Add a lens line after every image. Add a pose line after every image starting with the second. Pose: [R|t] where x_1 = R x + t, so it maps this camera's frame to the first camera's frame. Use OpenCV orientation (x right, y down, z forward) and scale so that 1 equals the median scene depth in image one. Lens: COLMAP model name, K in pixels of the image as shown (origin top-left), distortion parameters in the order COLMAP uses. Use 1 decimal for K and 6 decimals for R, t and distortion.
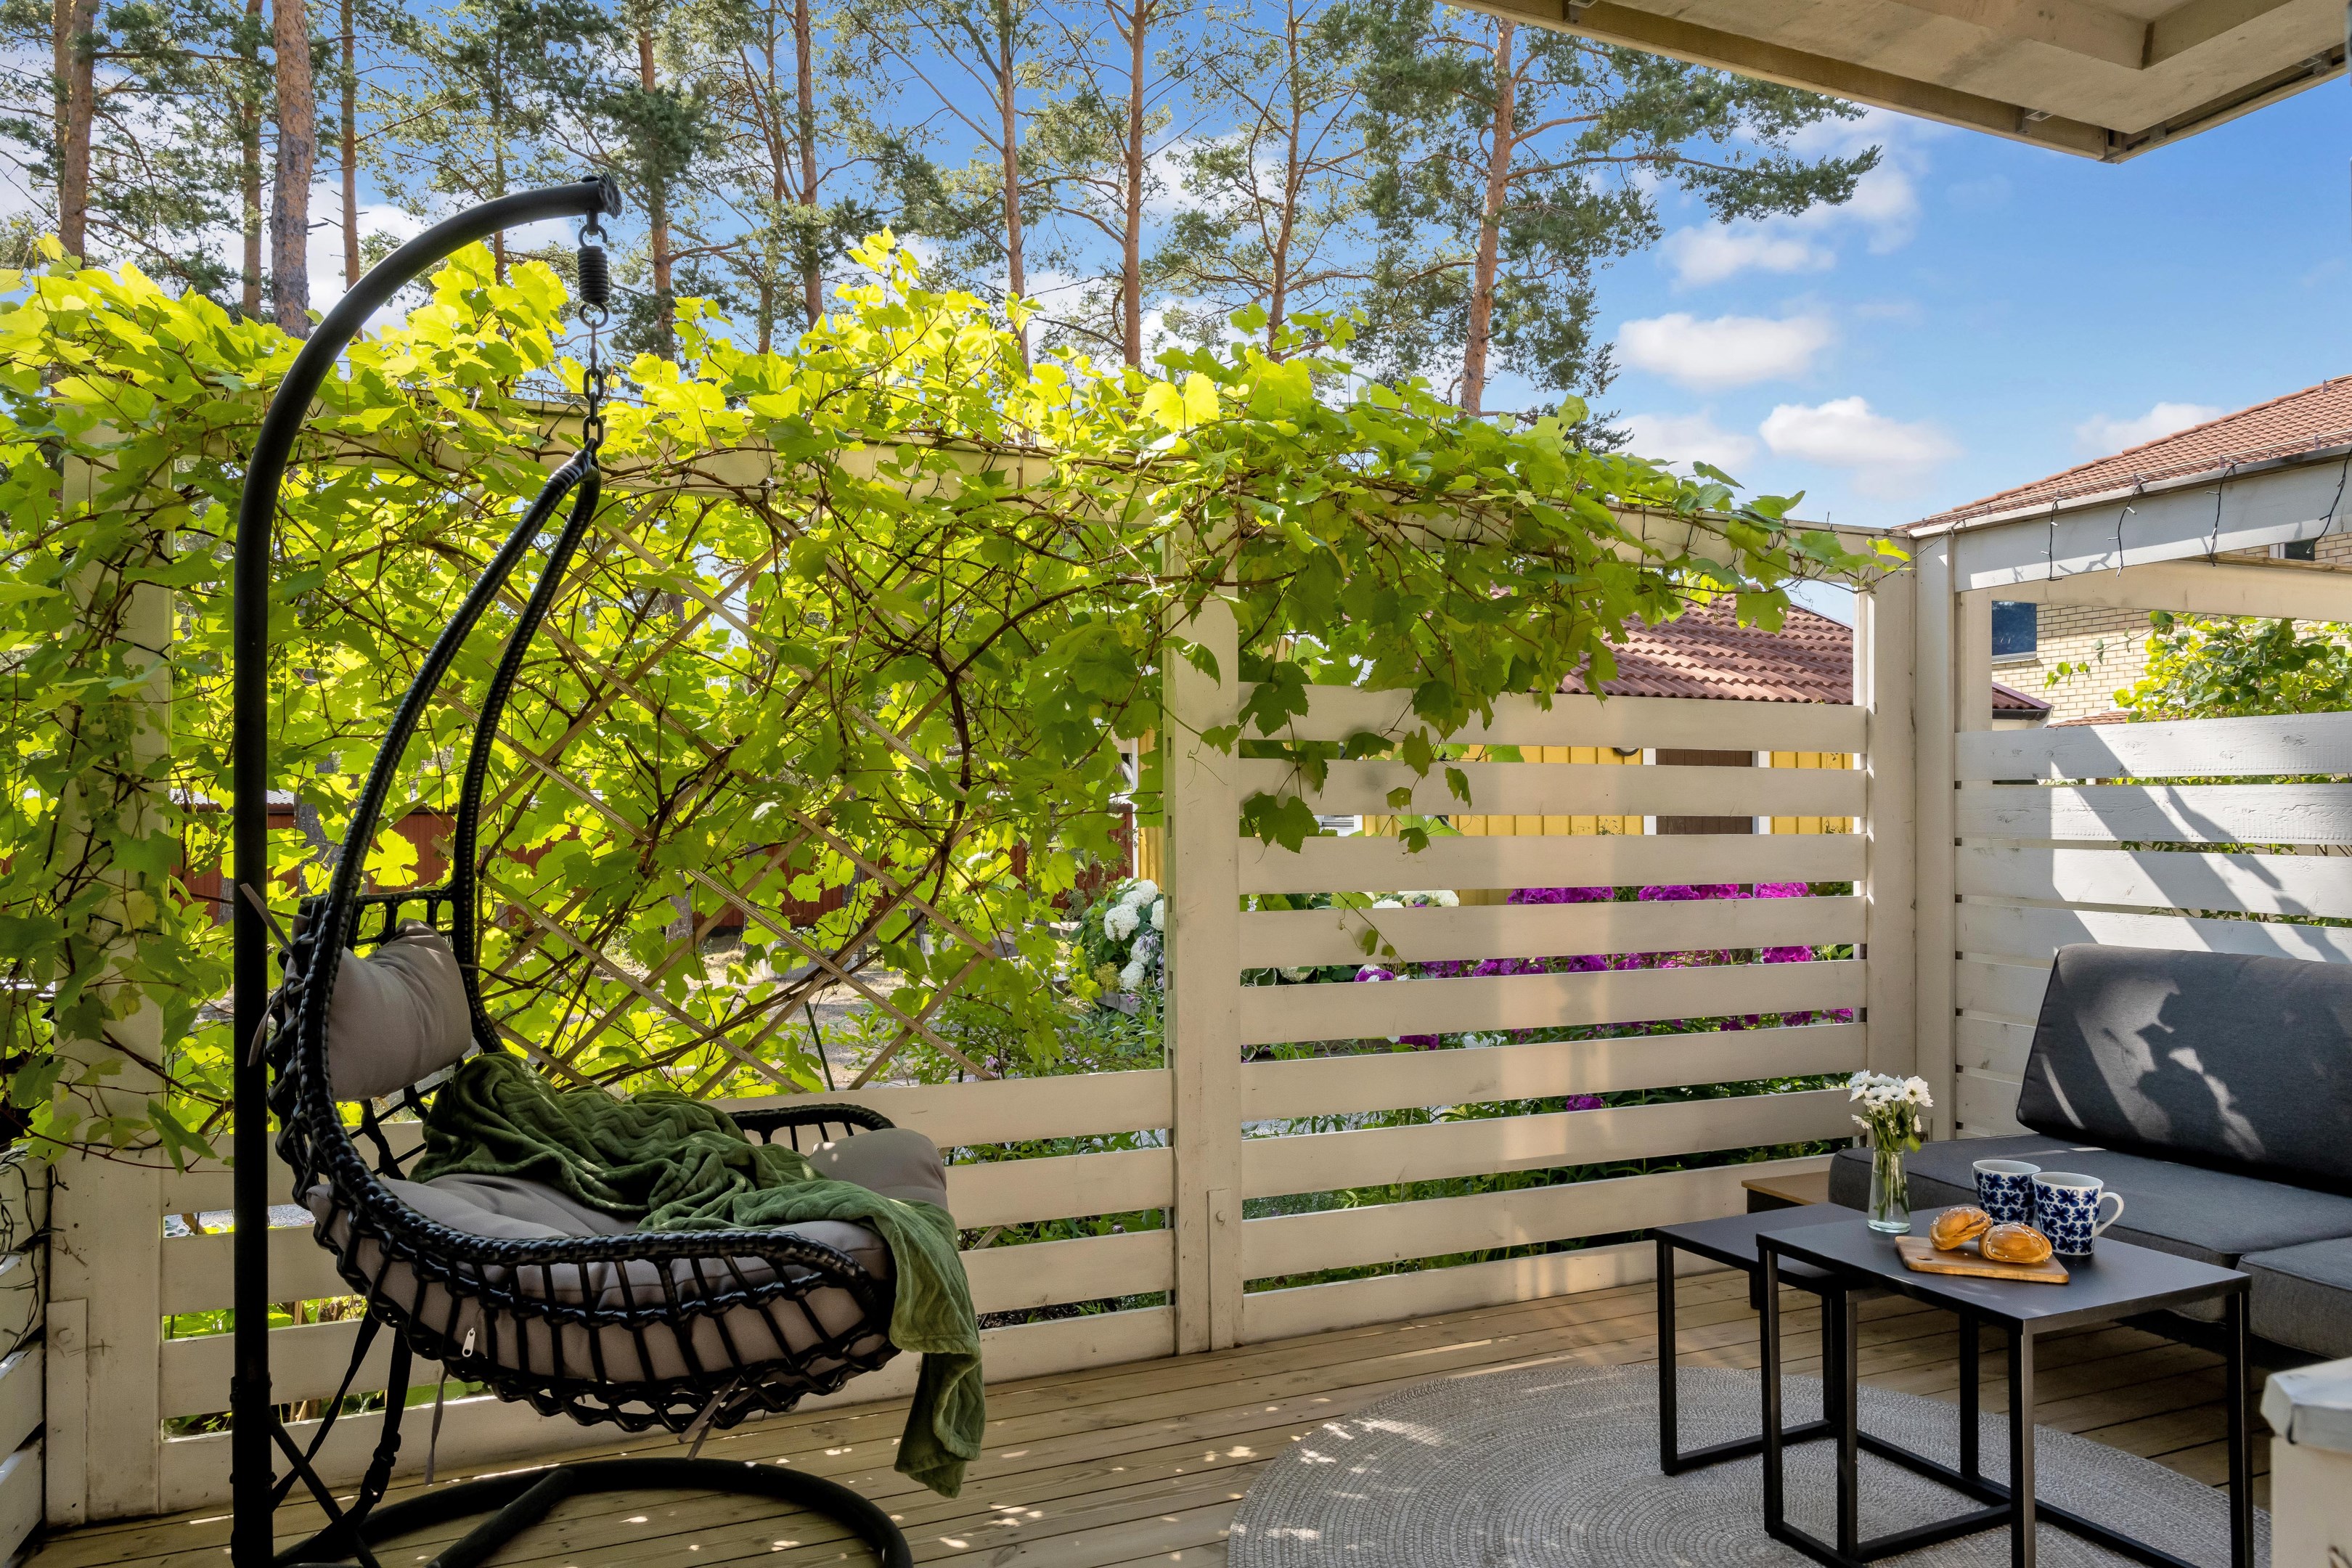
lens RADIAL K [[1587.4, 0, 1179.0], [0, 1587.4, 781.7], [0, 0, 1]] dist [-0.005905, -0.001591]
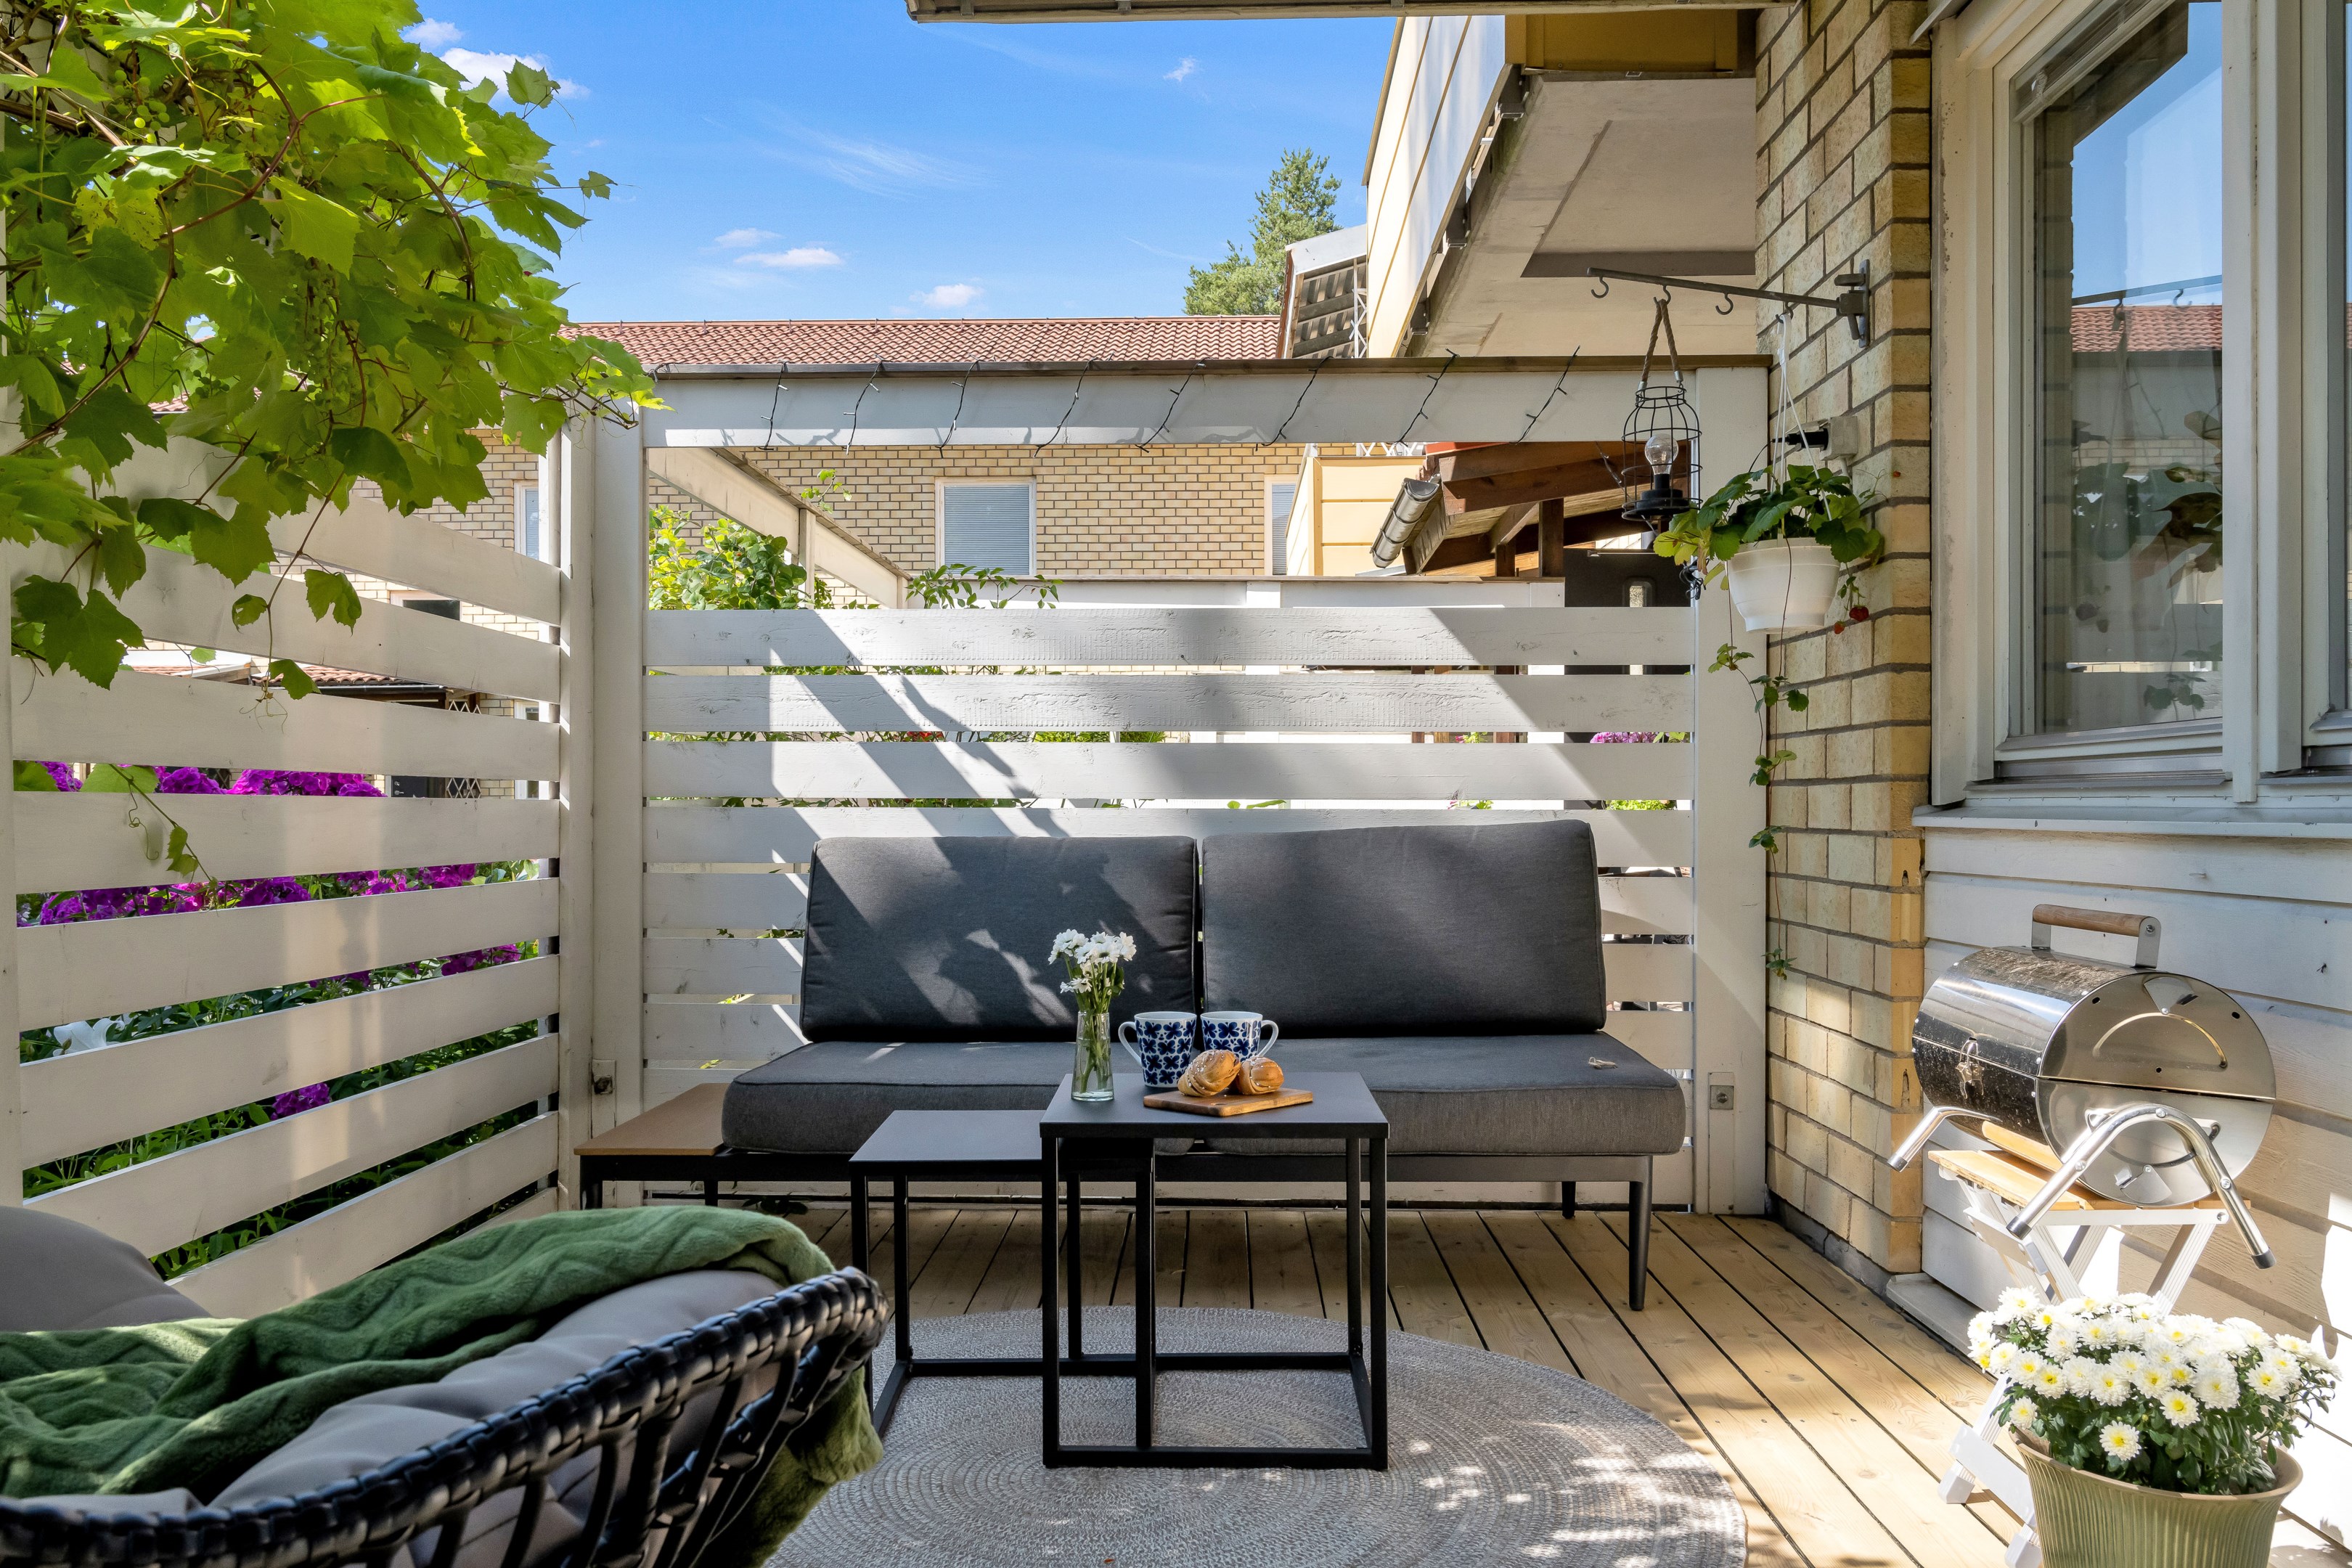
lens RADIAL K [[1931.3, 0, 1175.1], [0, 1931.3, 781.6], [0, 0, 1]] dist [0.004272, 0.001531]
pose [[0.435101, 0.010058, 0.900326, -0.382327], [-0.018653, 0.999824, -0.002155, 0.068687], [-0.900189, -0.015856, 0.435212, 0.326779]]
